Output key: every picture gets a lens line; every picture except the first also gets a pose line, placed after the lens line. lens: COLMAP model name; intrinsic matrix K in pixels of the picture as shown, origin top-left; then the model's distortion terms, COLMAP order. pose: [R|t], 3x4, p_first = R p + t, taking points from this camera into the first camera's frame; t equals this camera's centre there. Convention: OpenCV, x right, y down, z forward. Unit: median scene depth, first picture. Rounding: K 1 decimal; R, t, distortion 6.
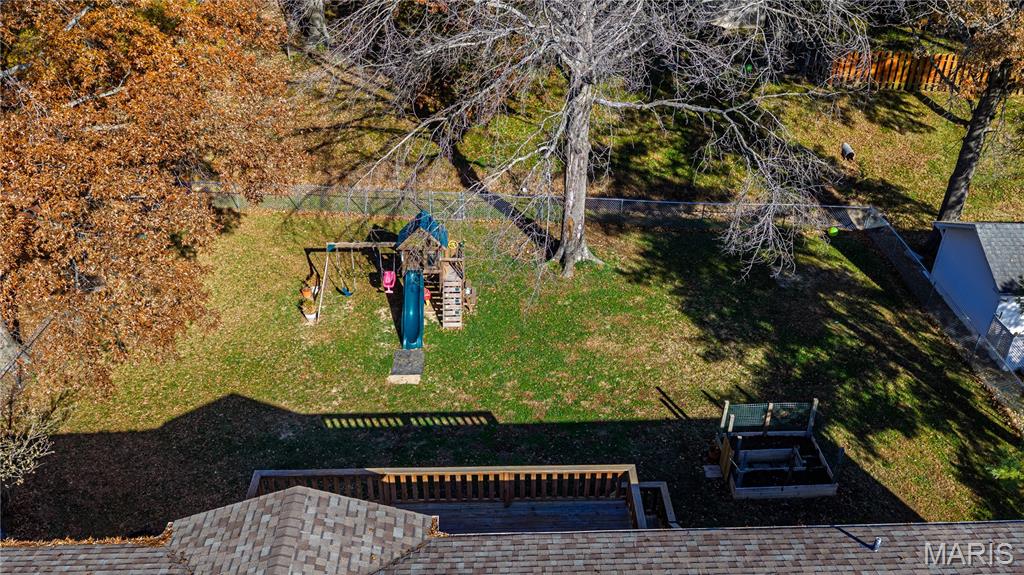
lens RADIAL K [[847.8, 0, 514.3], [0, 847.8, 287.0], [0, 0, 1]] dist [0.045131, -0.104425]
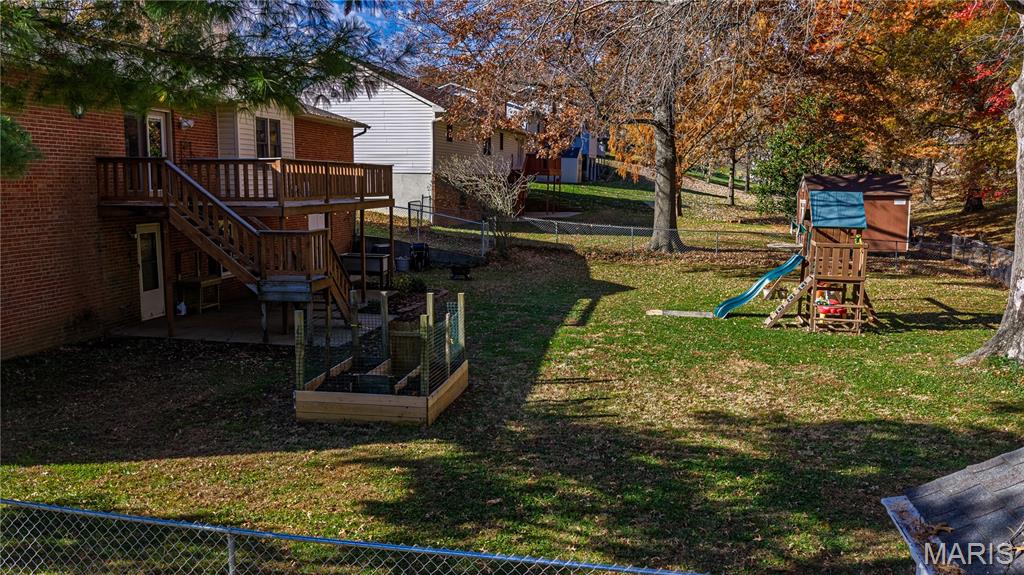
lens RADIAL K [[847.8, 0, 514.3], [0, 847.8, 287.0], [0, 0, 1]] dist [0.045131, -0.104425]
pose [[-0.214306, 0.112299, -0.970289, 0.789551], [-0.534373, 0.818047, 0.212705, -0.021429], [0.817629, 0.564081, -0.115303, 1.015608]]
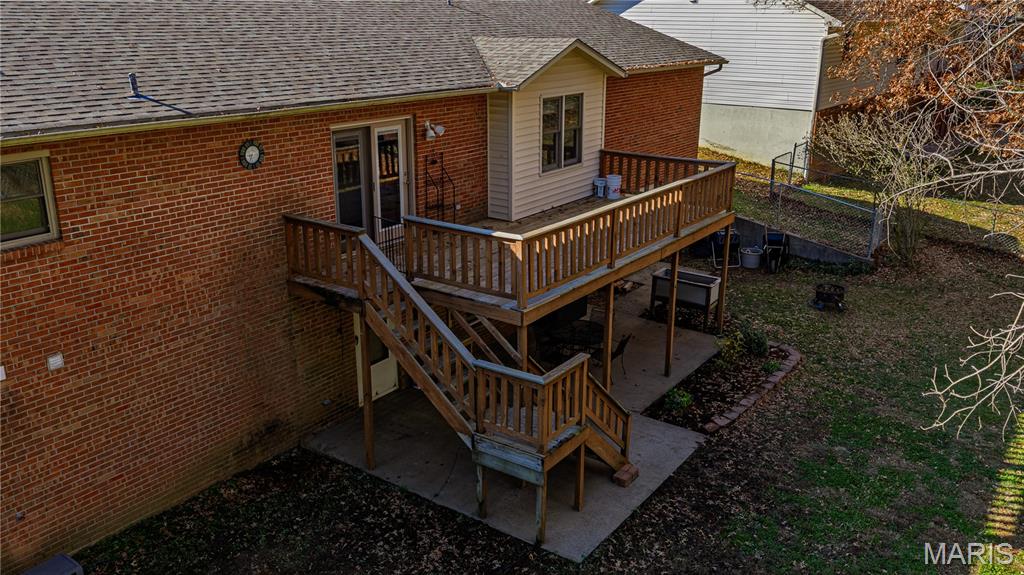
lens RADIAL K [[847.8, 0, 514.3], [0, 847.8, 287.0], [0, 0, 1]] dist [0.045131, -0.104425]
pose [[-0.613598, 0.234032, -0.754140, 0.462743], [-0.436121, 0.695731, 0.570752, -0.091553], [0.658252, 0.679108, -0.324833, 0.867044]]
